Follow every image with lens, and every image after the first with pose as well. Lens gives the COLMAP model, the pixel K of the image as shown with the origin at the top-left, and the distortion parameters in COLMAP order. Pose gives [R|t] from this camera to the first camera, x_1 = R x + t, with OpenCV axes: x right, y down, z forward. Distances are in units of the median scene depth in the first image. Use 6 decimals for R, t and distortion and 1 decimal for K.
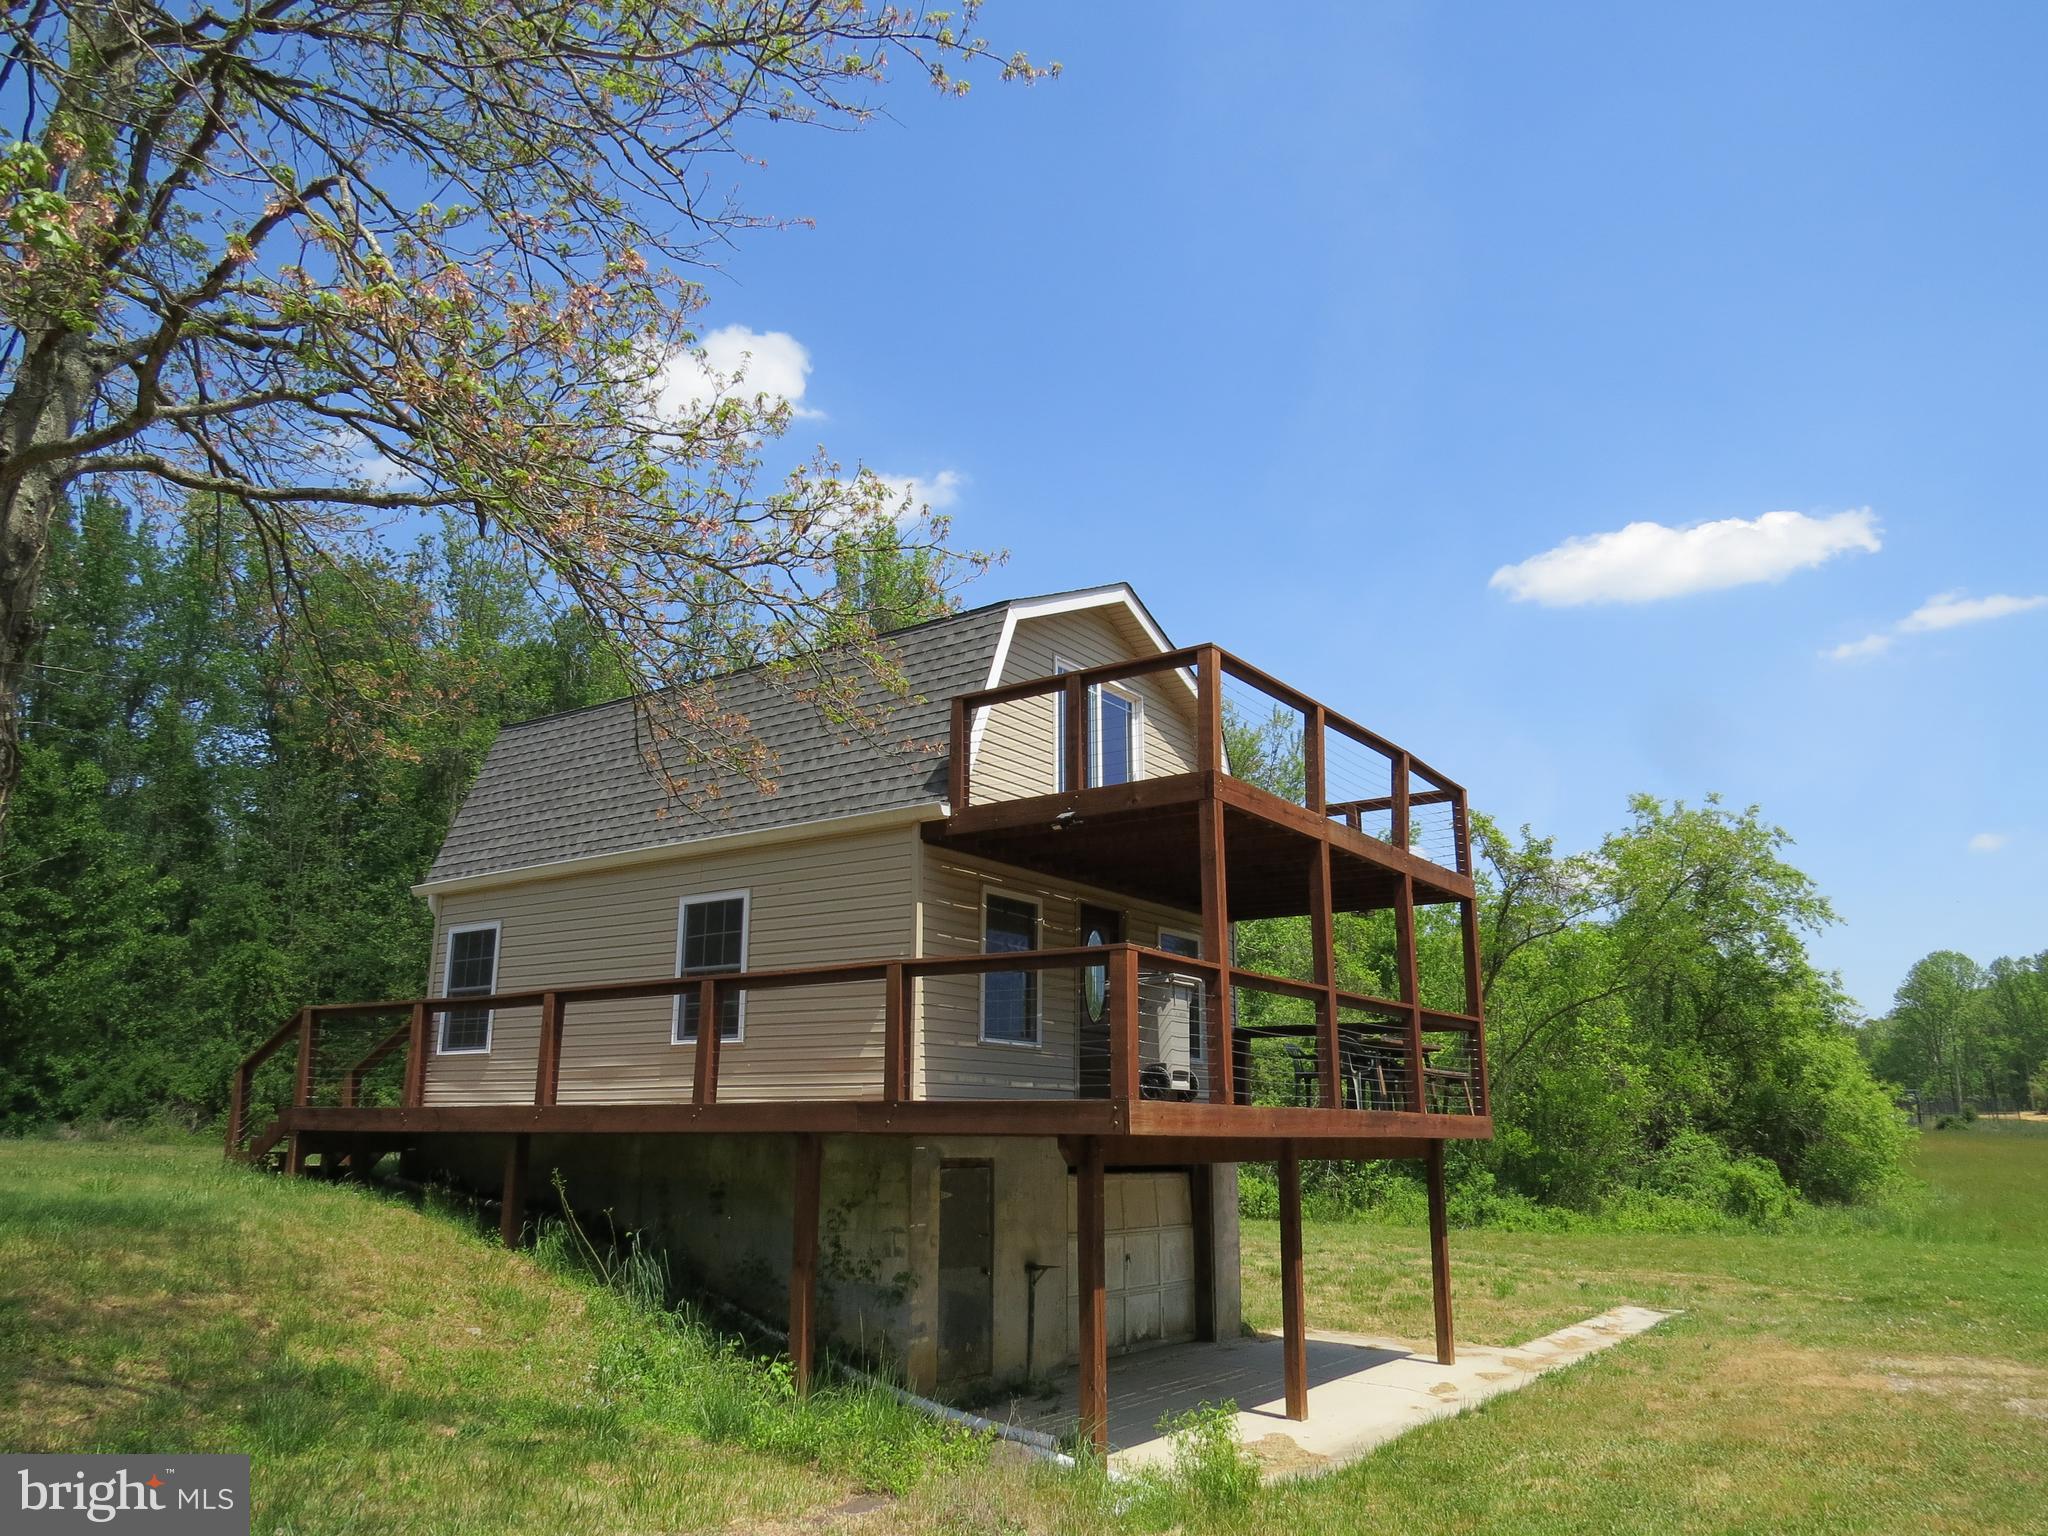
lens RADIAL K [[1452.5, 0, 1020.8], [0, 1452.5, 762.4], [0, 0, 1]] dist [-0.010684, -0.003236]
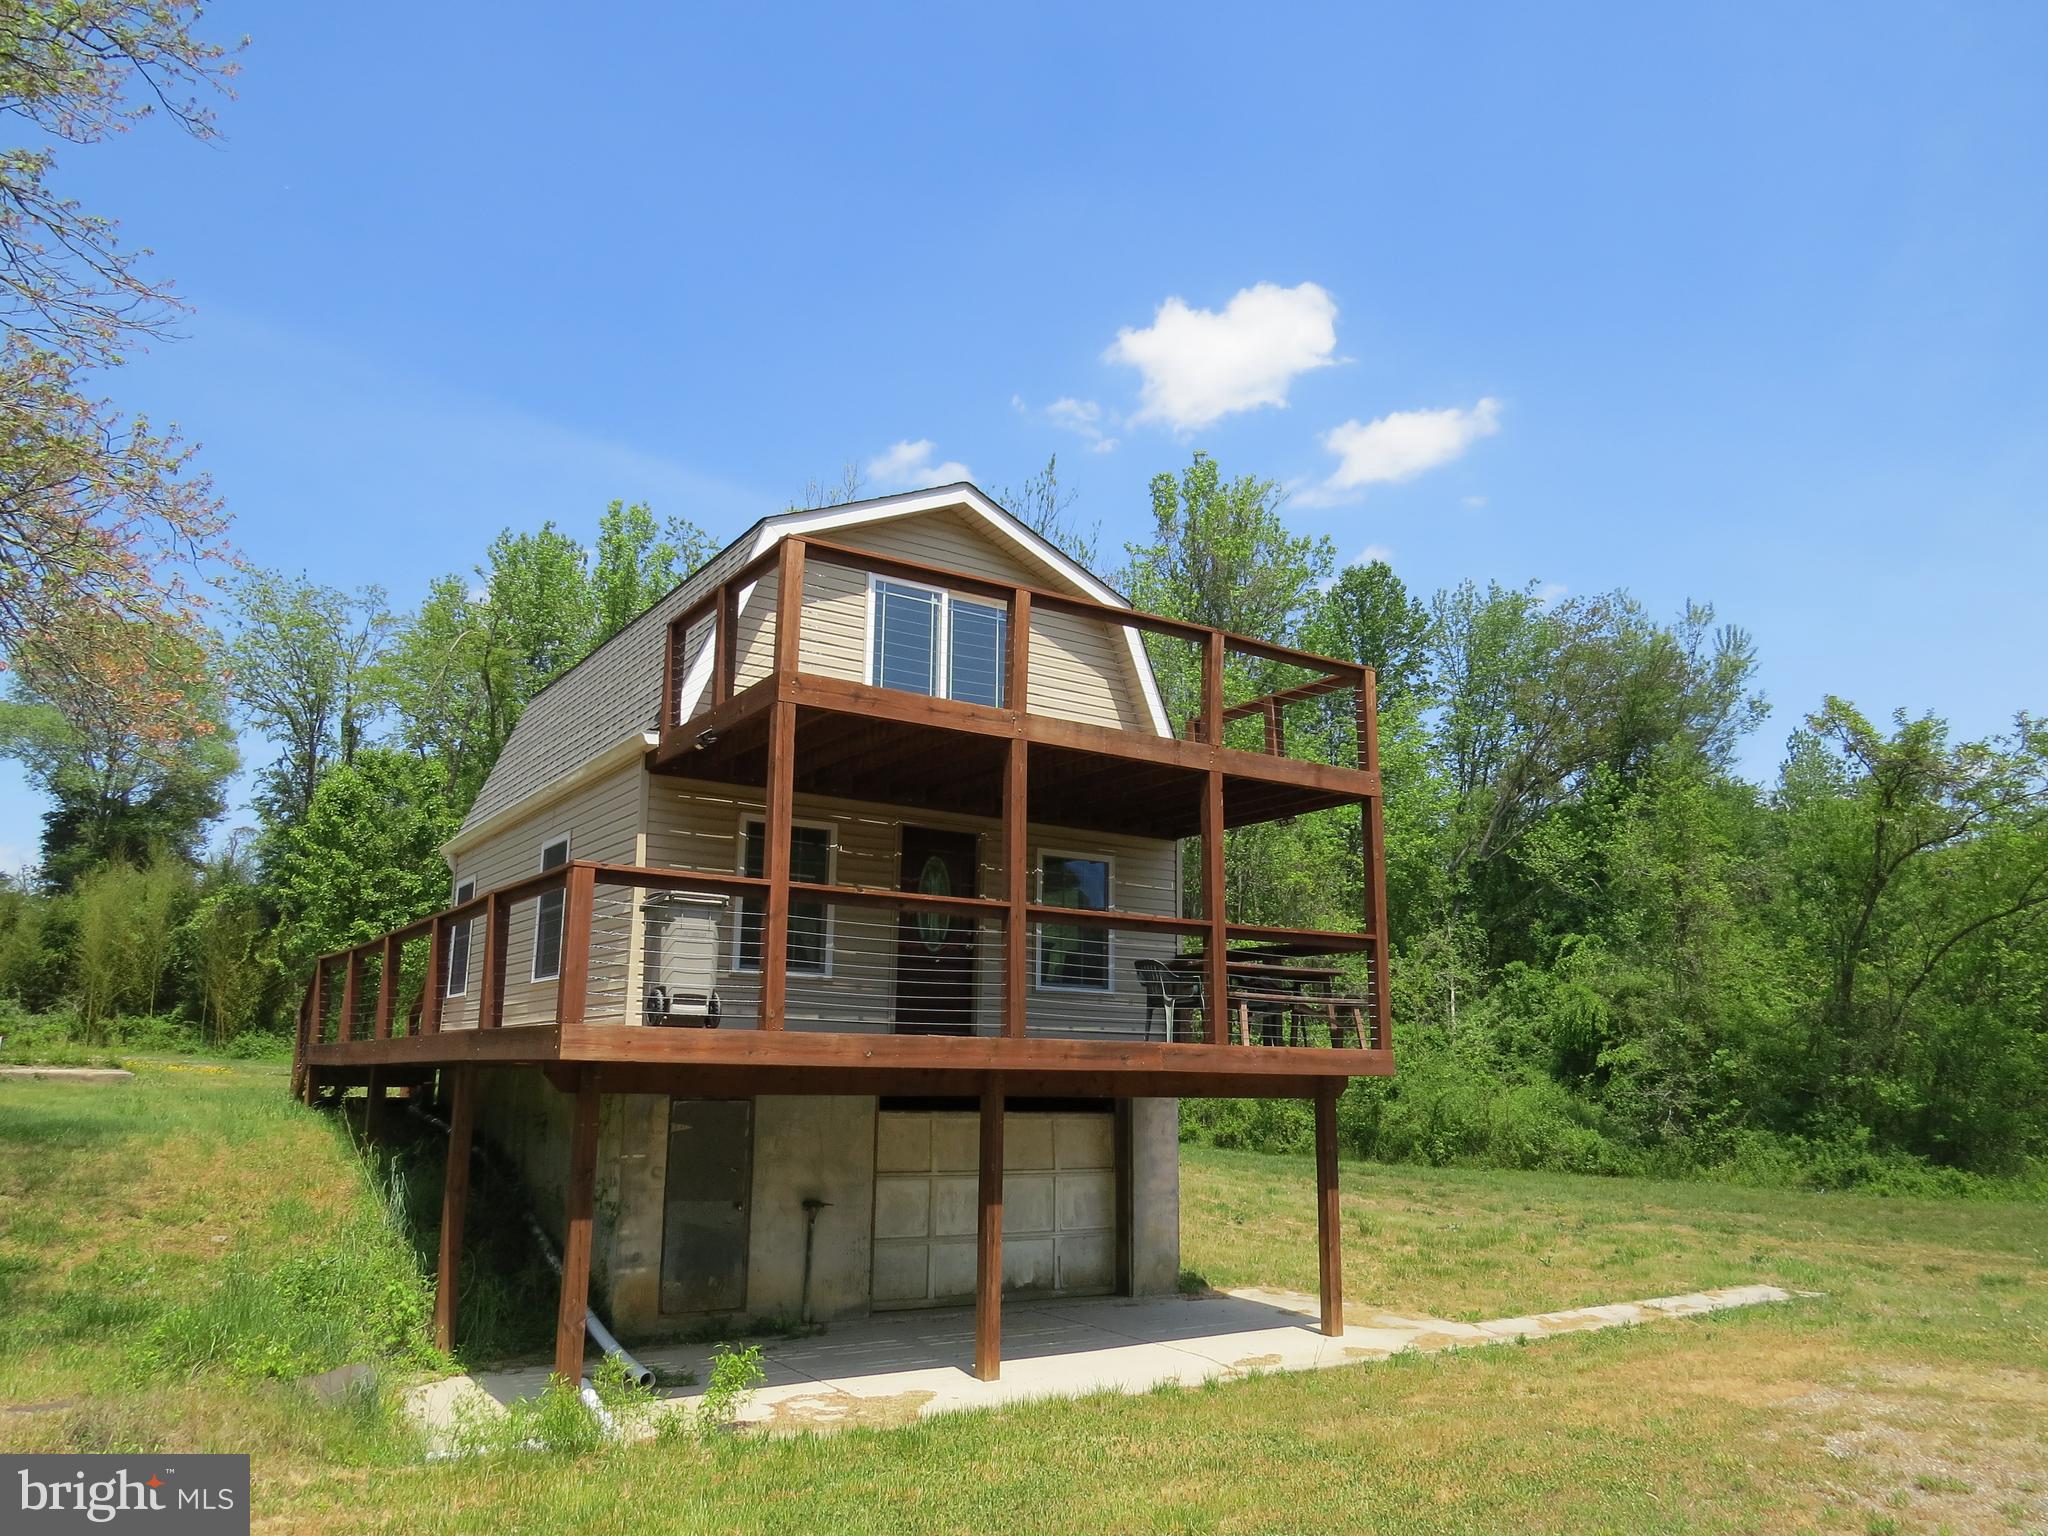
lens RADIAL K [[1452.5, 0, 1020.8], [0, 1452.5, 762.4], [0, 0, 1]] dist [-0.010684, -0.003236]
pose [[0.932262, -0.072958, -0.354352, 0.470715], [0.084513, 0.996274, 0.017221, 0.047256], [0.351775, -0.046002, 0.934954, 0.150146]]
